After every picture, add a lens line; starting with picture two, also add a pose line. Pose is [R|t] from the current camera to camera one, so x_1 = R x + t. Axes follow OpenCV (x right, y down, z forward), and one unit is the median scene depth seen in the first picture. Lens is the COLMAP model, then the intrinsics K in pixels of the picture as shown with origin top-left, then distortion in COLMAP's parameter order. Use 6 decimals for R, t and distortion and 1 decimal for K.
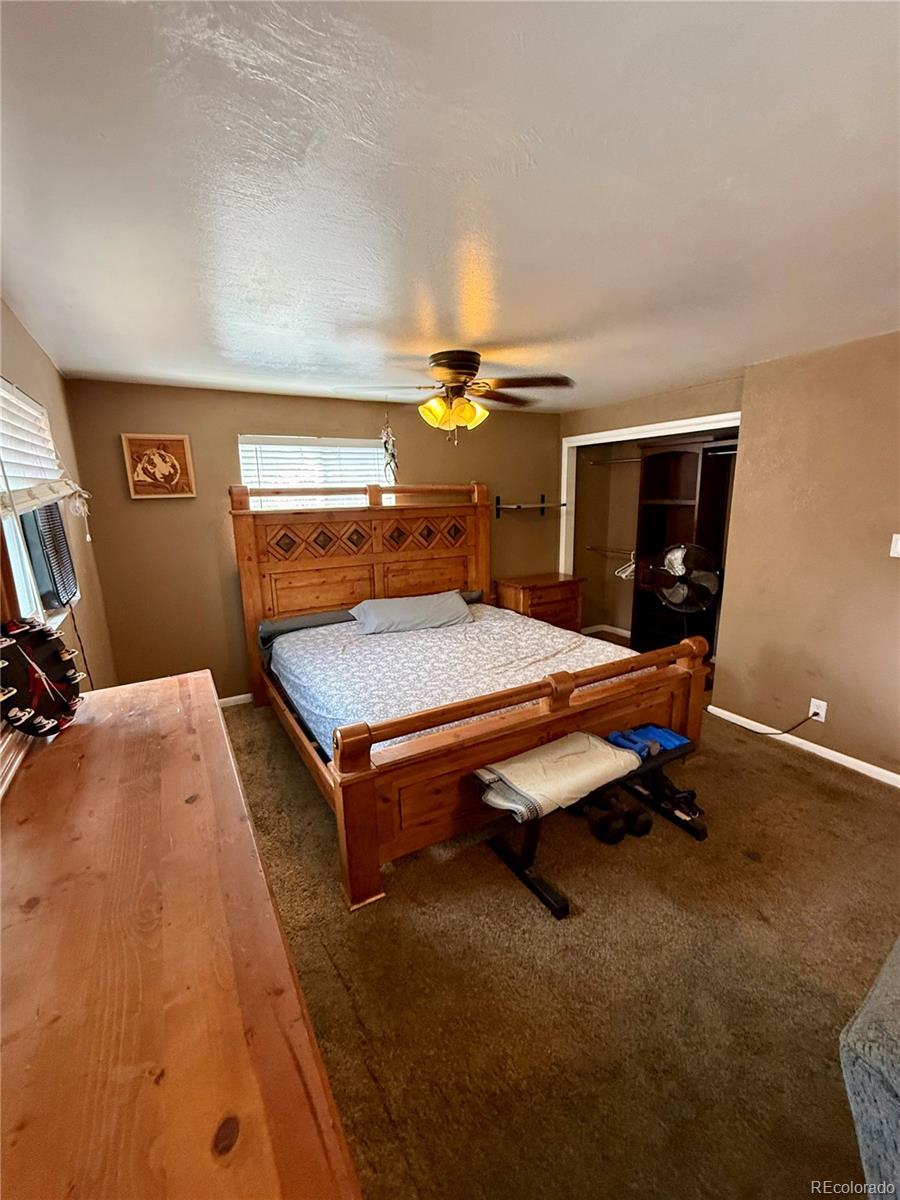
lens RADIAL K [[502.5, 0, 450.3], [0, 502.5, 598.9], [0, 0, 1]] dist [0.003095, 0.000883]
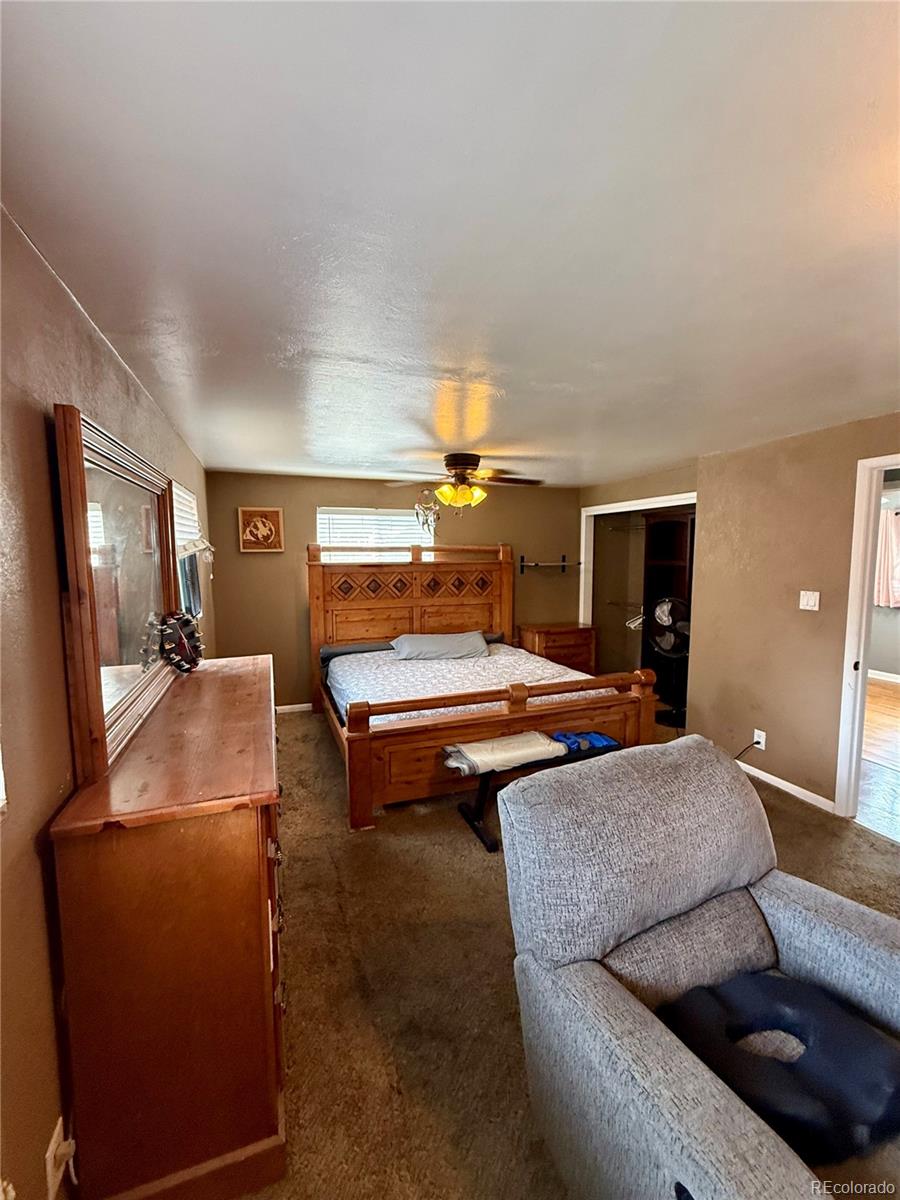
lens RADIAL K [[502.5, 0, 451.7], [0, 502.5, 599.5], [0, 0, 1]] dist [0.003095, 0.000883]
pose [[0.986158, 0.033107, -0.162471, 0.190969], [-0.051223, 0.992763, -0.108614, 0.057958], [0.157699, 0.115433, 0.980717, -0.284135]]
